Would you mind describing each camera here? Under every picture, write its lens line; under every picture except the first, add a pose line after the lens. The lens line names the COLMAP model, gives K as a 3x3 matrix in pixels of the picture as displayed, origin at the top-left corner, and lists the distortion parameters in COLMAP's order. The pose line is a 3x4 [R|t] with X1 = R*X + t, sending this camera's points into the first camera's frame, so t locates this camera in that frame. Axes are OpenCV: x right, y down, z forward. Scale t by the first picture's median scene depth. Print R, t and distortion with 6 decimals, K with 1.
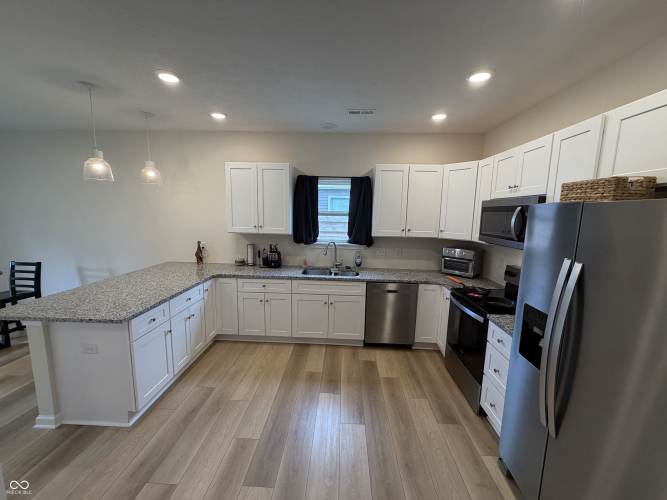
lens RADIAL K [[267.7, 0, 330.5], [0, 267.7, 250.7], [0, 0, 1]] dist [0.001618, 0.000177]
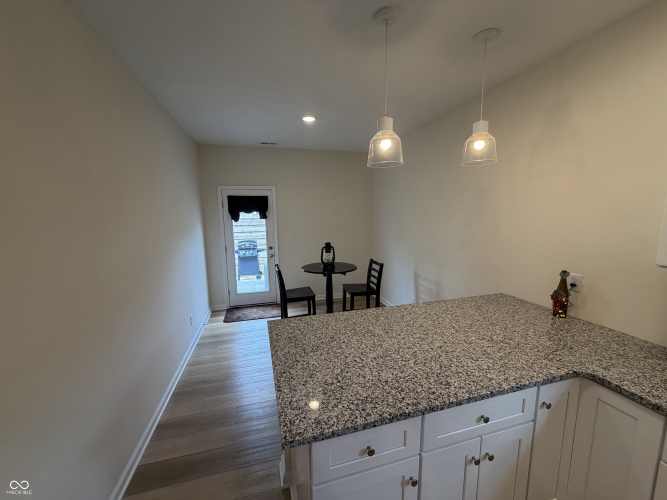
lens RADIAL K [[267.7, 0, 330.5], [0, 267.7, 250.7], [0, 0, 1]] dist [0.001618, 0.000177]
pose [[0.310855, 0.115784, -0.943379, -0.198448], [-0.117287, 0.989639, 0.082814, -0.071354], [0.943193, 0.084903, 0.321214, 0.513296]]
